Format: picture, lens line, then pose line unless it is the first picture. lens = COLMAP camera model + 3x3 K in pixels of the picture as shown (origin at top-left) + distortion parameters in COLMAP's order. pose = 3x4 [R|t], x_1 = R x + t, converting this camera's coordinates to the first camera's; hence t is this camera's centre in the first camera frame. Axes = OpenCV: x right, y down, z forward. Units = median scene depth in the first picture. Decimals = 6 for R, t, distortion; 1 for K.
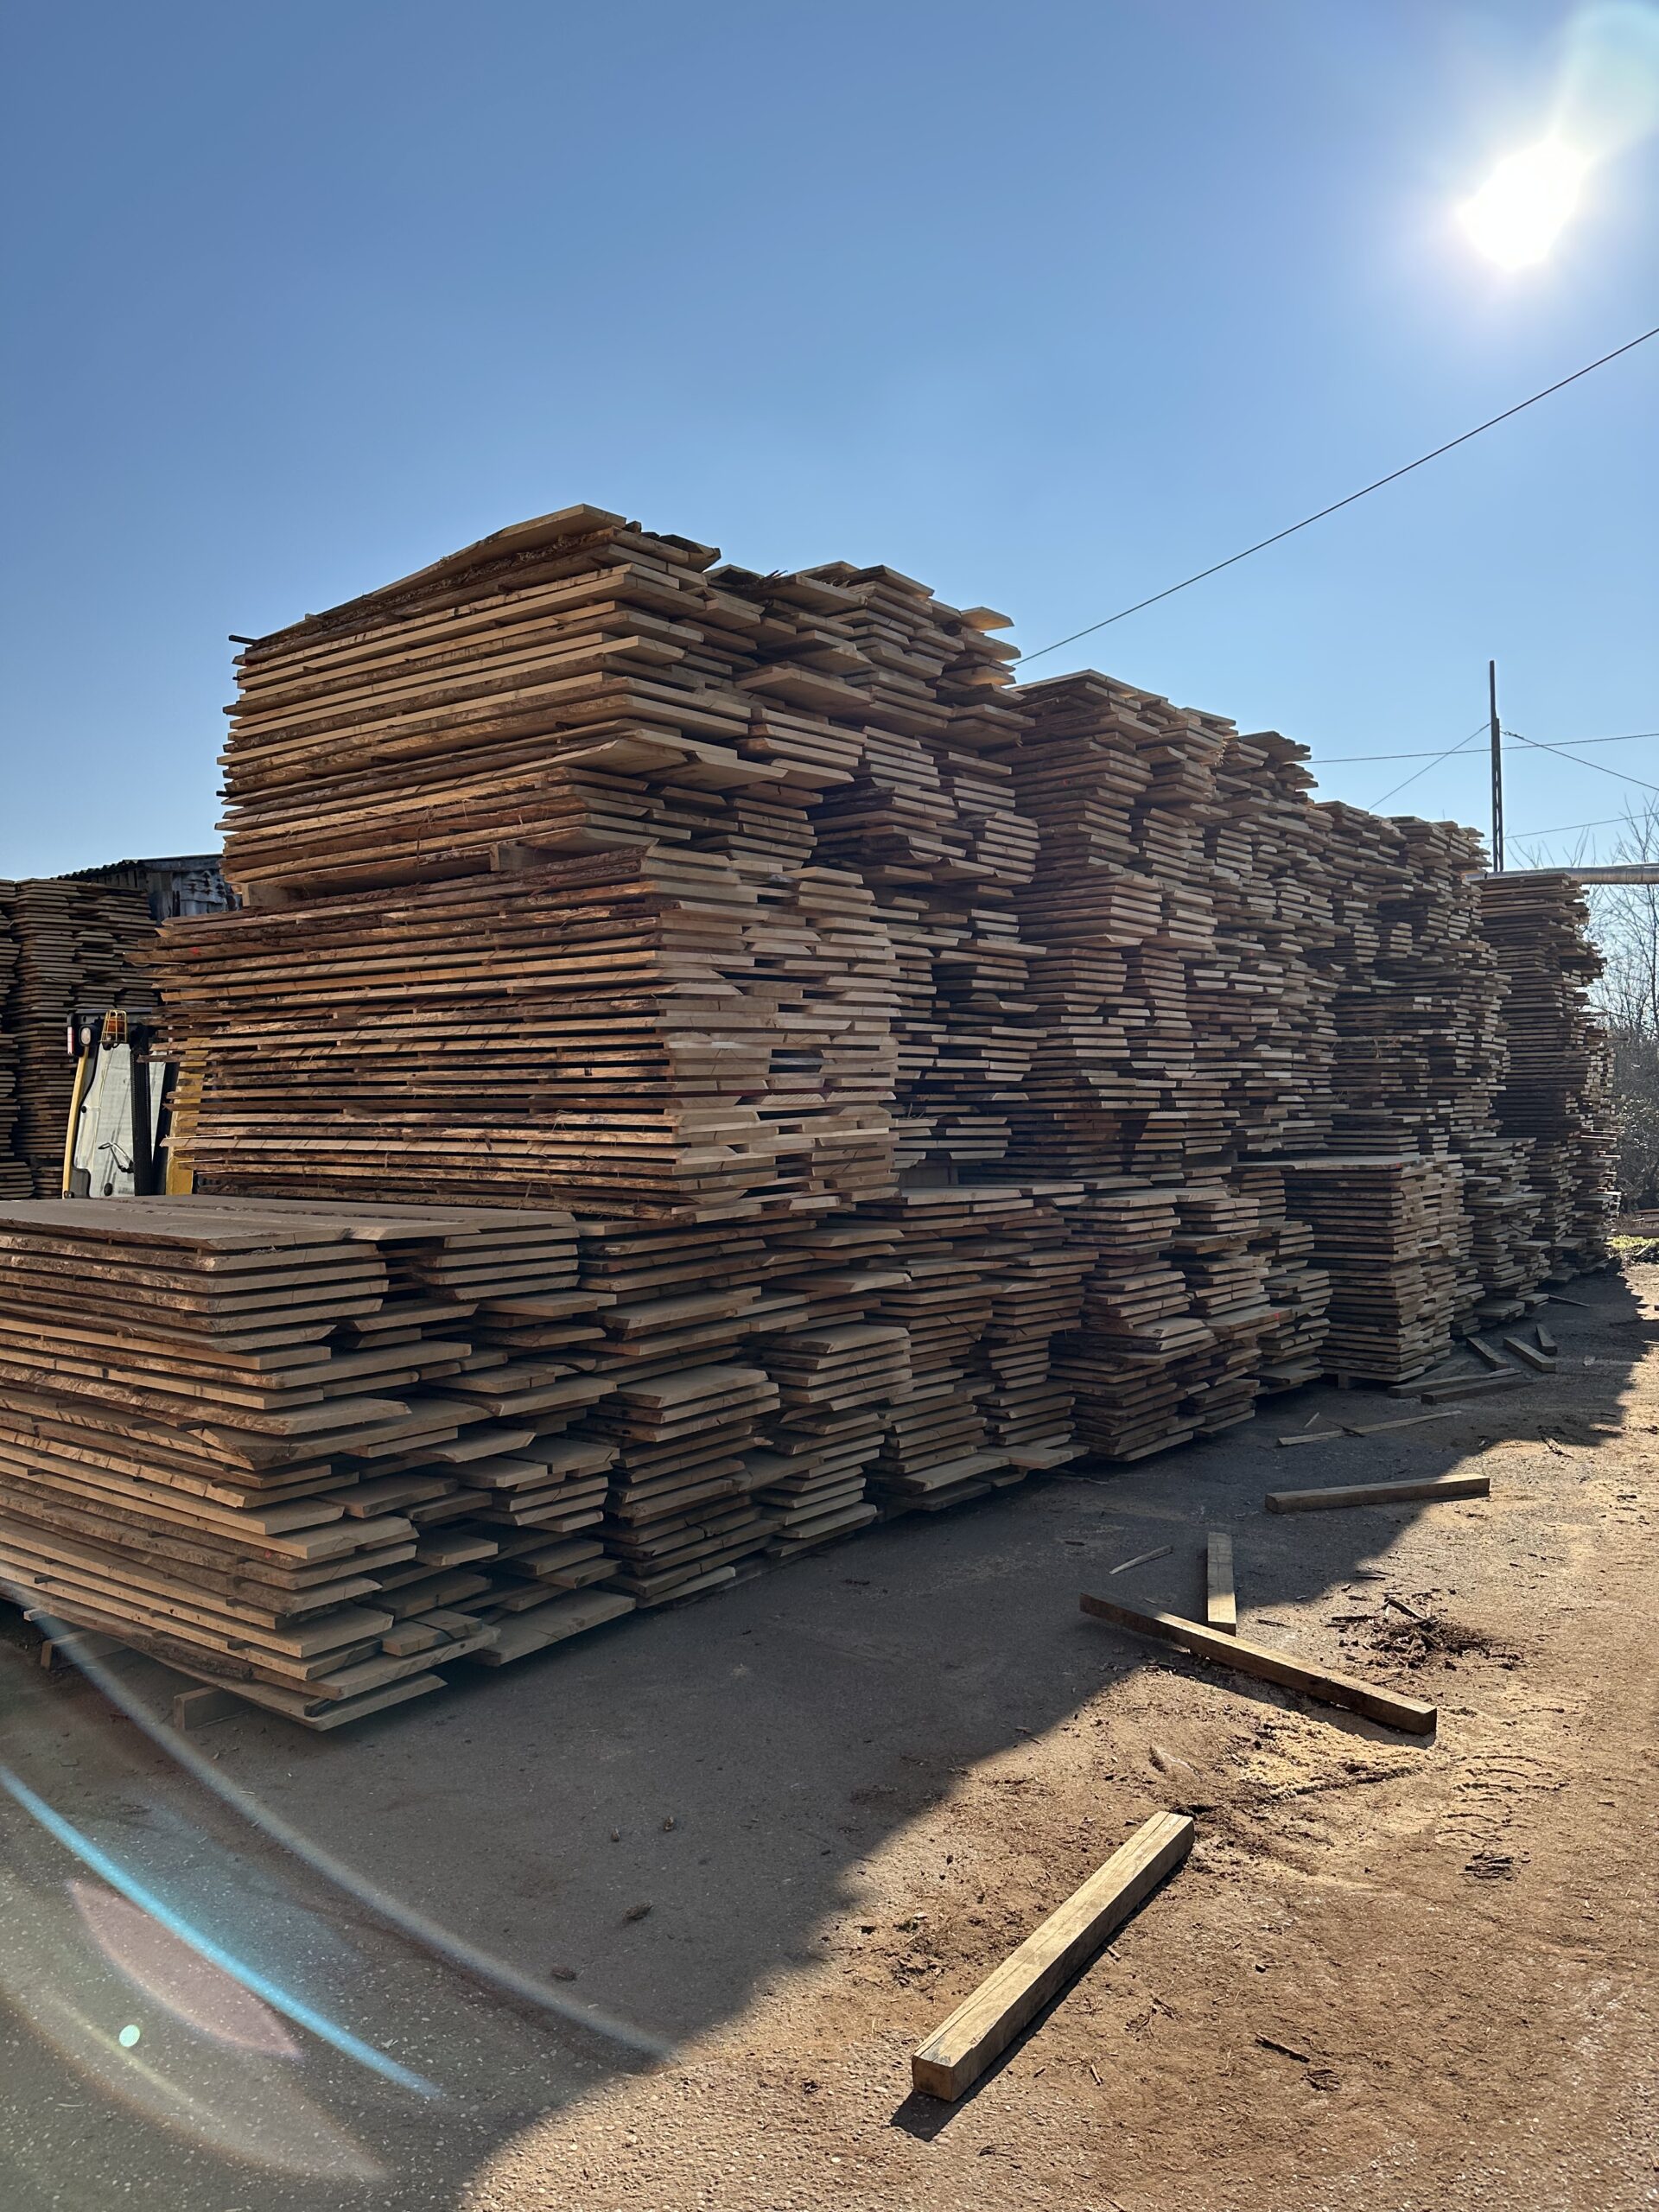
lens RADIAL K [[1550.8, 0, 829.5], [0, 1550.8, 1106.0], [0, 0, 1]] dist [0.127723, -0.212573]
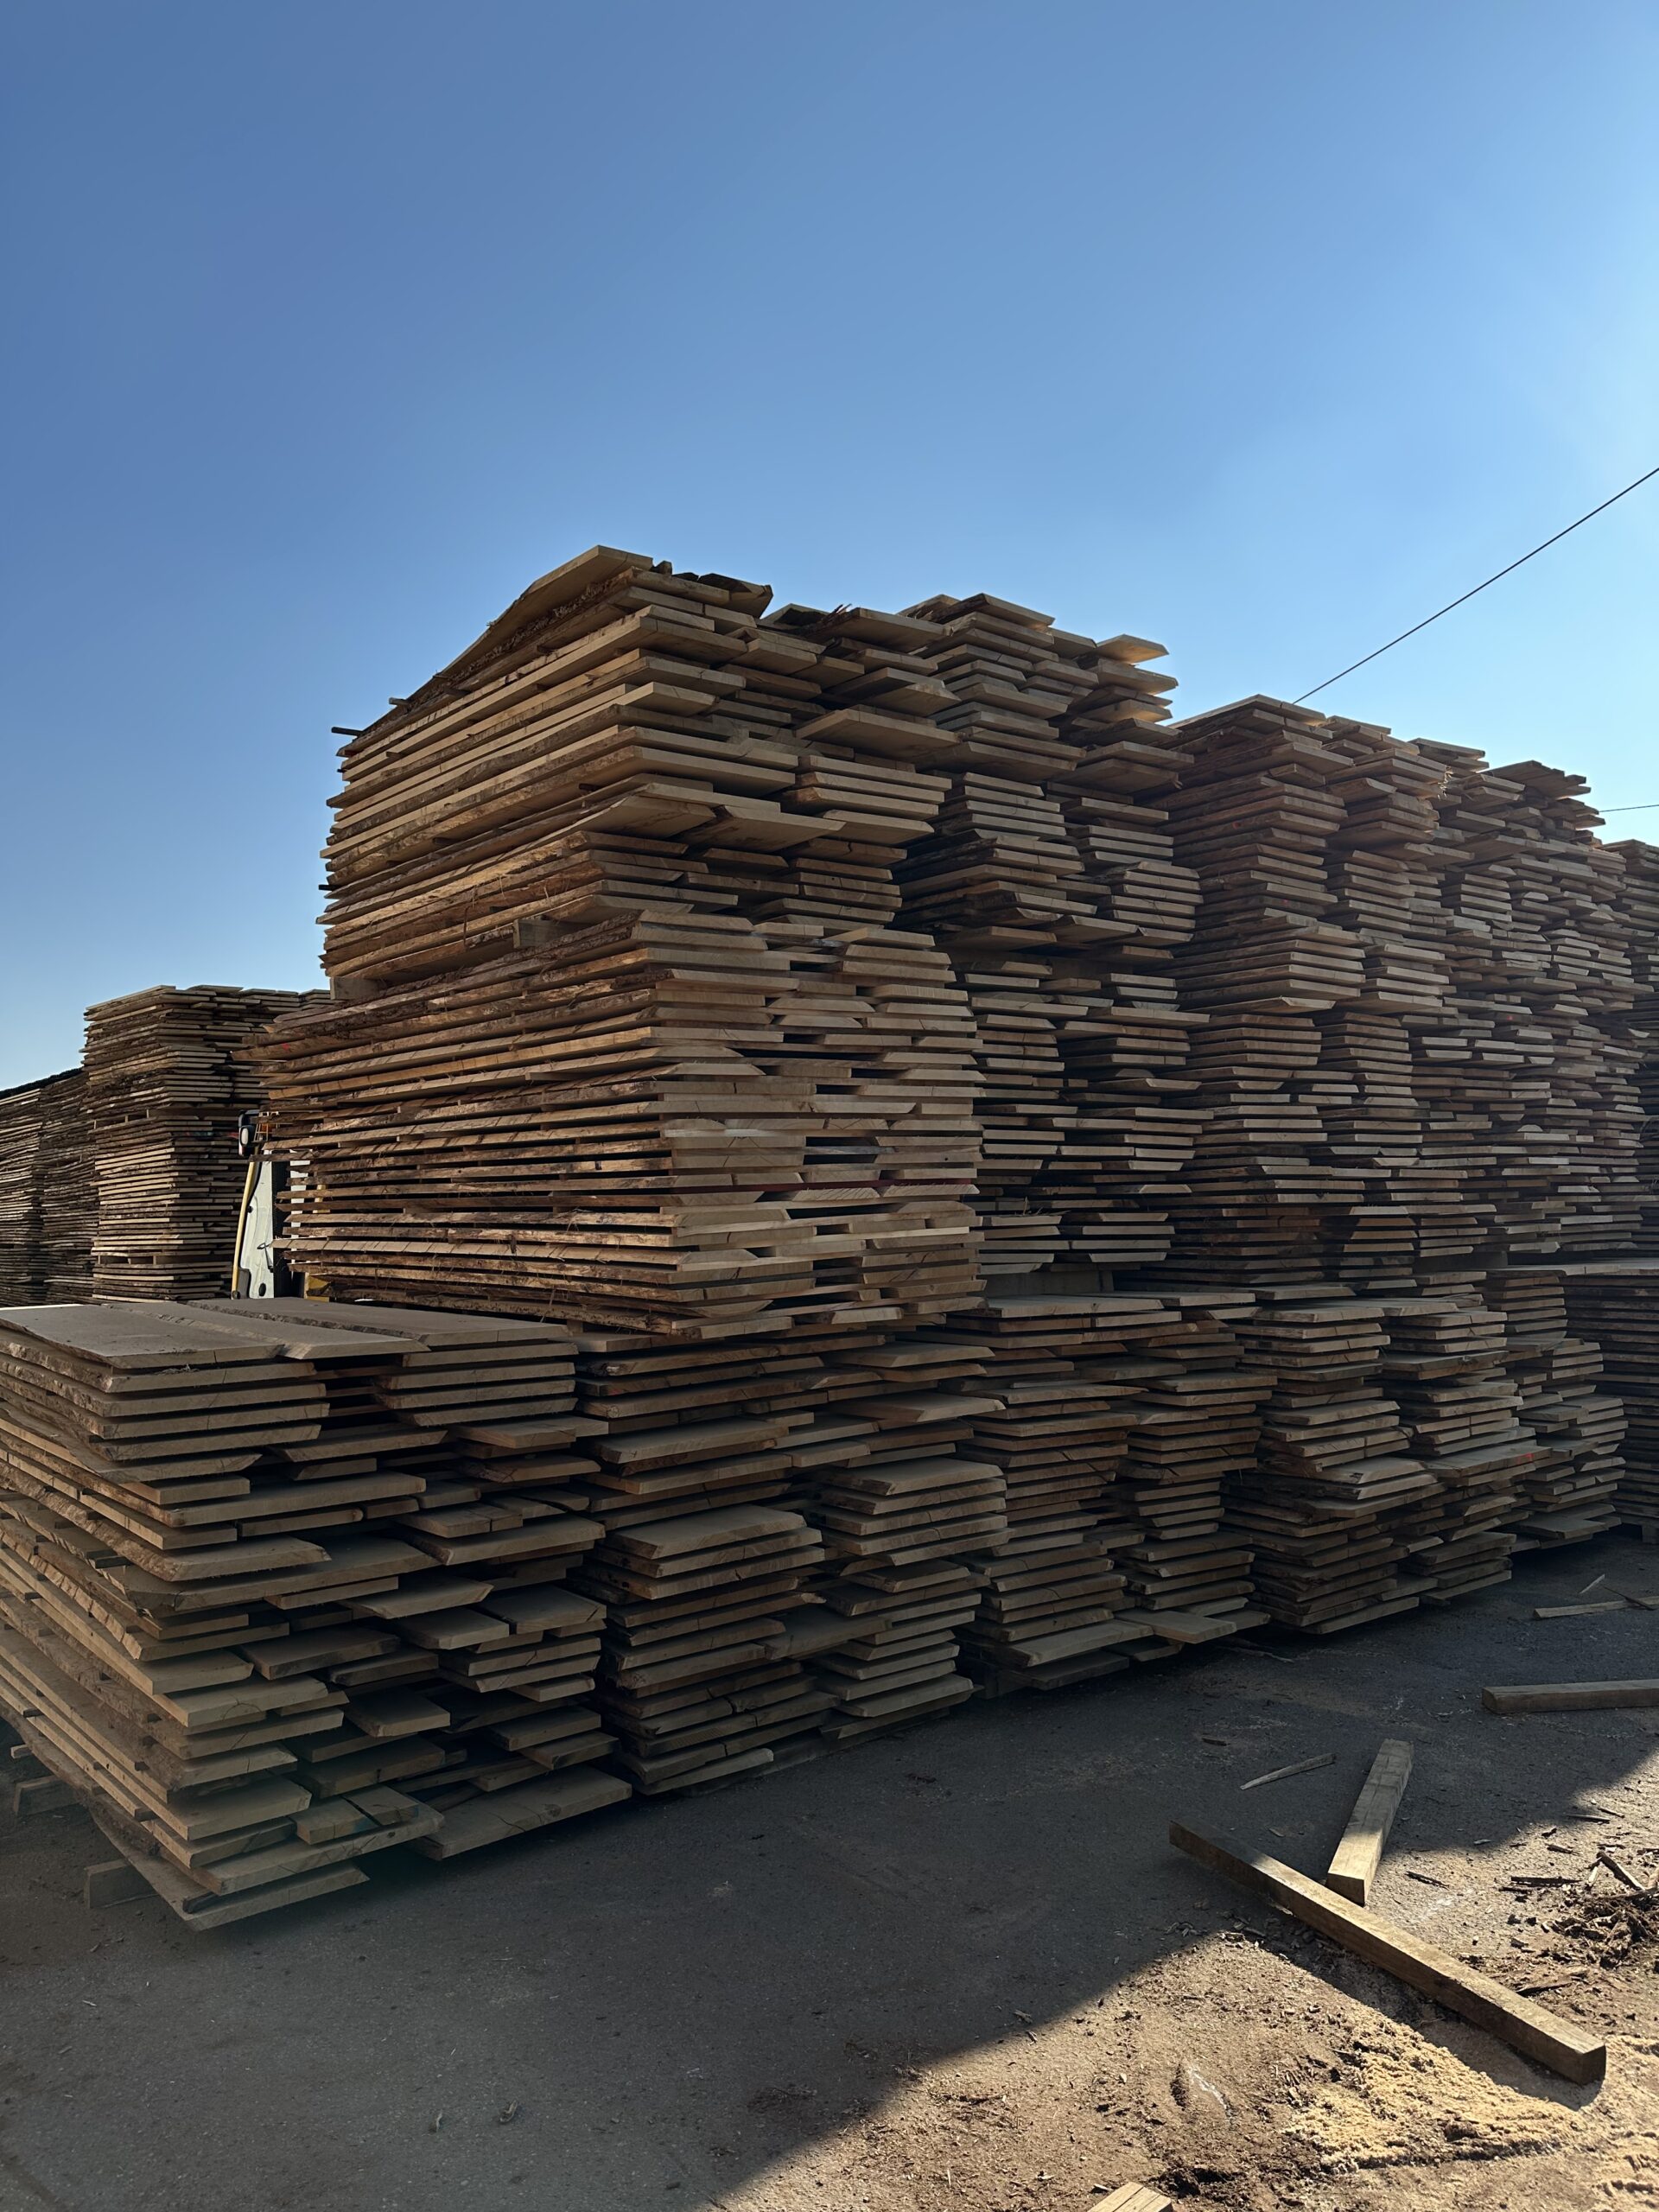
lens RADIAL K [[1556.1, 0, 828.3], [0, 1556.1, 1097.7], [0, 0, 1]] dist [0.028826, -0.026840]
pose [[0.974055, -0.021053, -0.225328, 0.147577], [0.006343, 0.997812, -0.065809, -0.001464], [0.226220, 0.062672, 0.972058, 0.143401]]
